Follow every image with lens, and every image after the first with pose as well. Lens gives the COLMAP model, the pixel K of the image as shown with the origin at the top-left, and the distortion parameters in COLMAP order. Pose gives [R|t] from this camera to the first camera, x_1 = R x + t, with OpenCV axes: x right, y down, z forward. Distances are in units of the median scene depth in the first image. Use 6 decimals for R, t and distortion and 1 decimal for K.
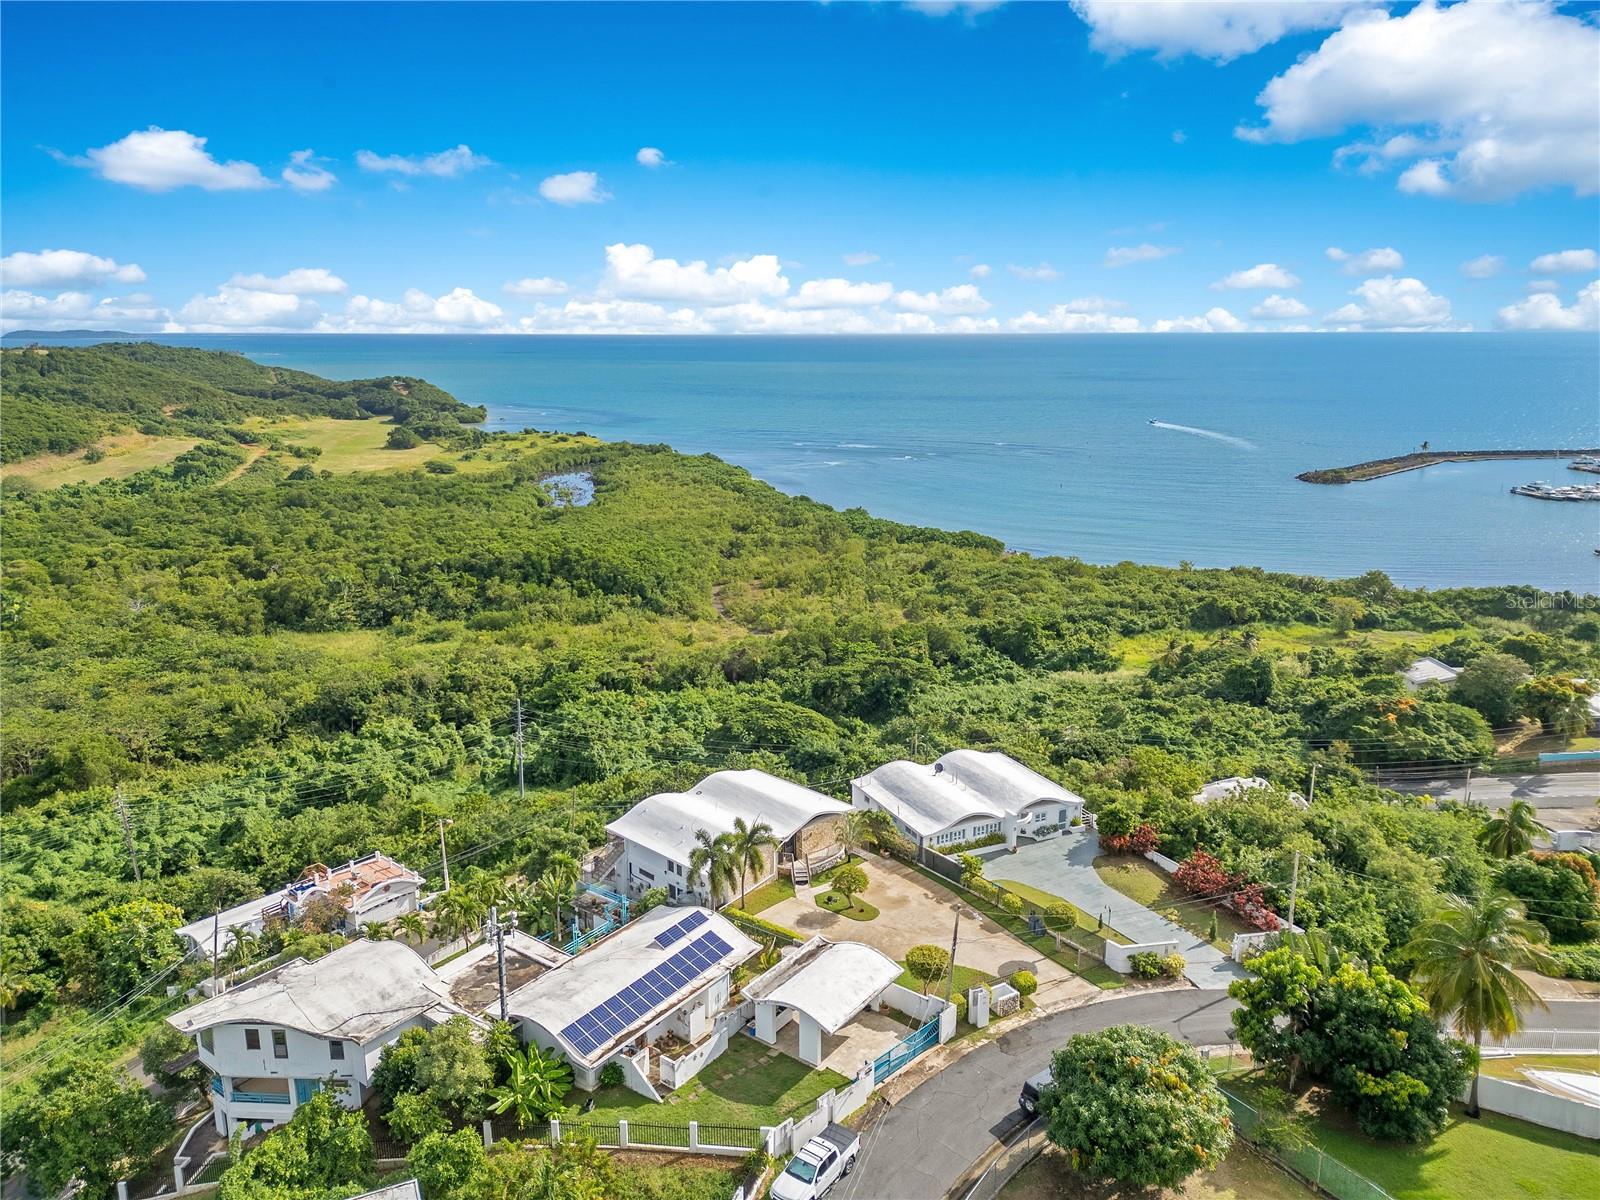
lens RADIAL K [[1118.7, 0, 800.0], [0, 1118.7, 600.0], [0, 0, 1]] dist [0.088888, -0.097383]
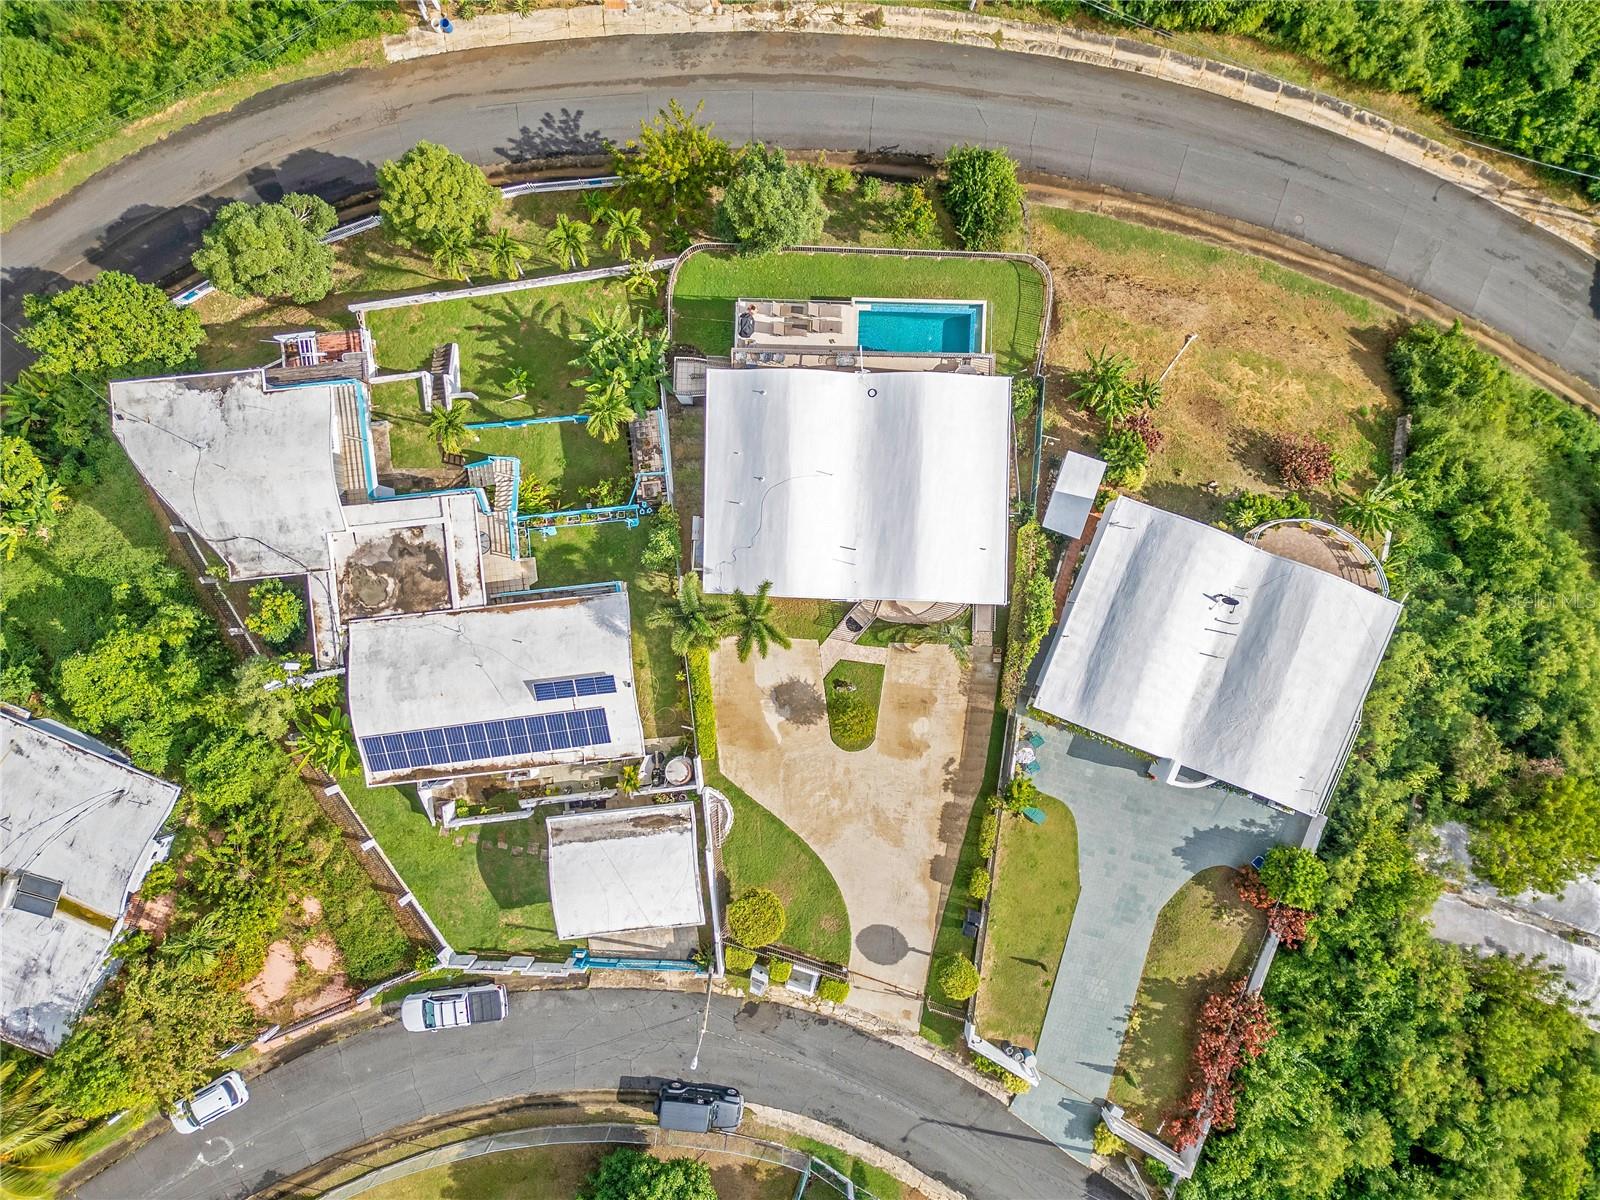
lens RADIAL K [[1118.7, 0, 800.0], [0, 1118.7, 600.0], [0, 0, 1]] dist [0.088888, -0.097383]
pose [[0.675164, 0.737668, -0.000791, -0.008227], [-0.161172, 0.148562, 0.975681, -0.112367], [0.719846, -0.658617, 0.219195, 0.200762]]
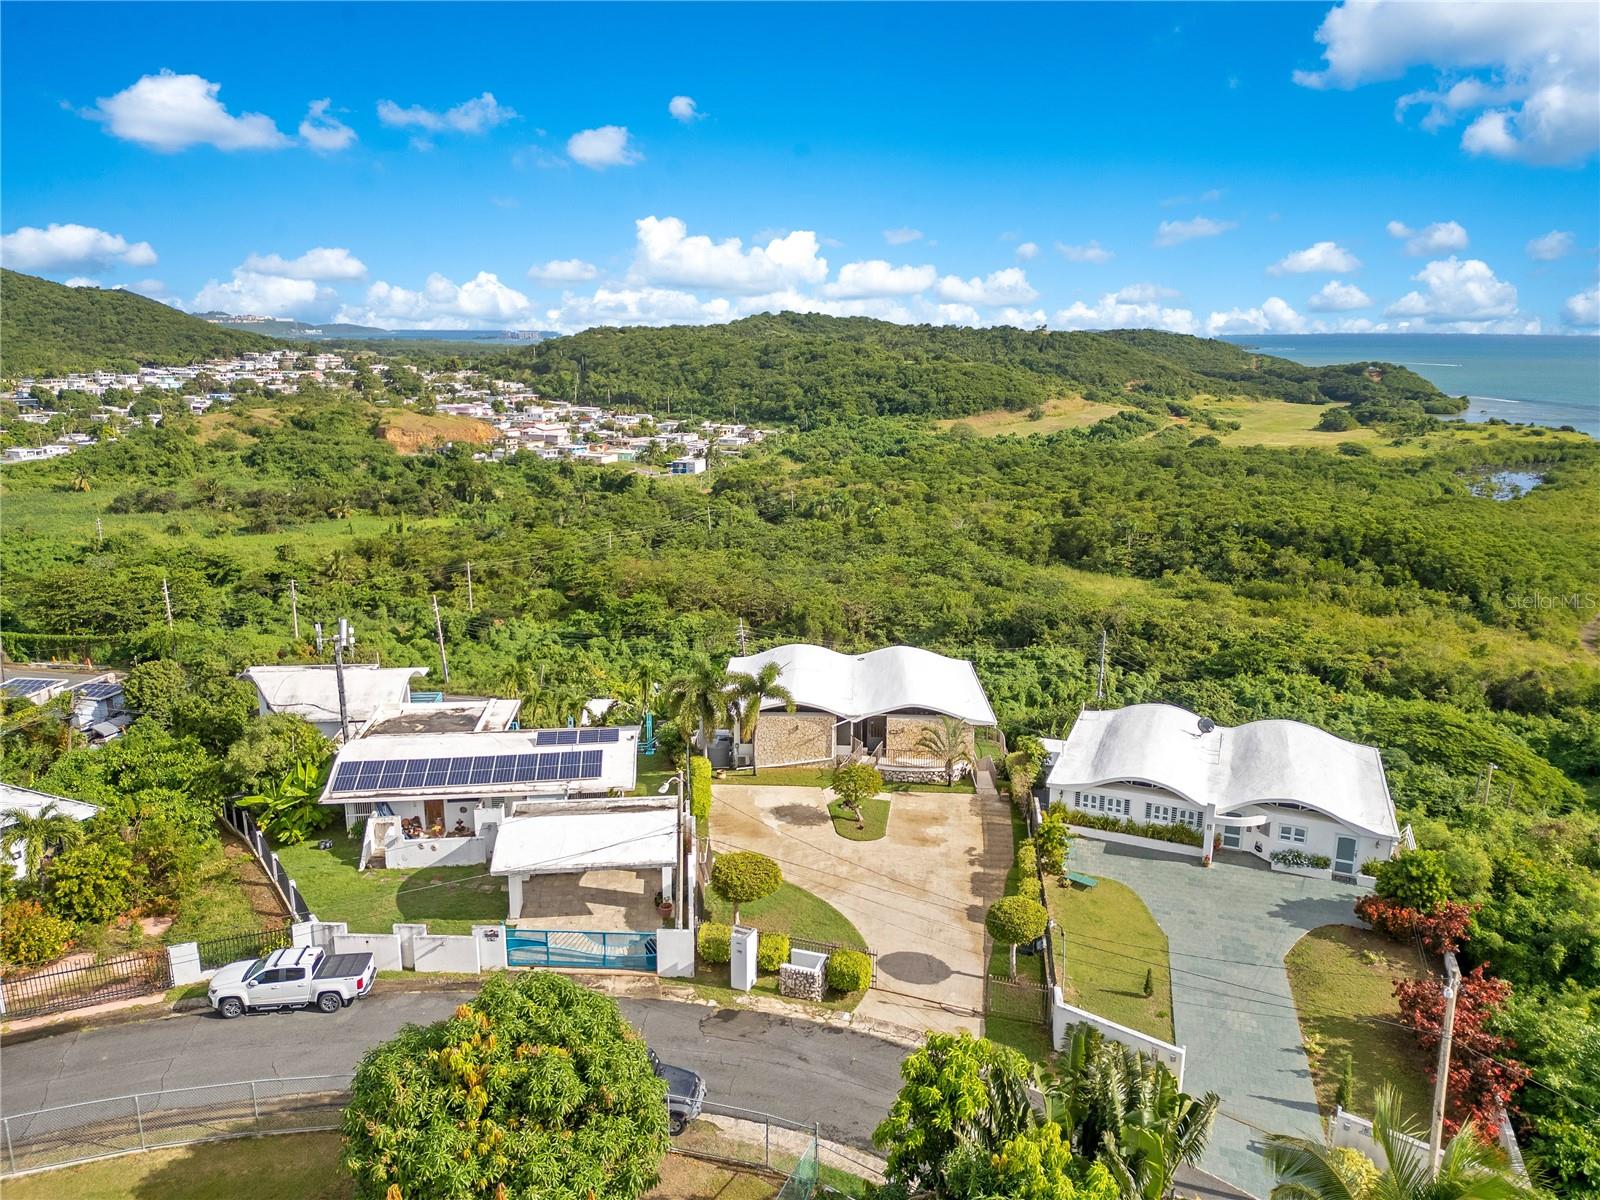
lens RADIAL K [[1118.7, 0, 800.0], [0, 1118.7, 600.0], [0, 0, 1]] dist [0.088888, -0.097383]
pose [[0.670253, 0.177993, -0.720472, 0.118631], [-0.178260, 0.981003, 0.076523, 0.020634], [0.720406, 0.077141, 0.689249, 0.110903]]
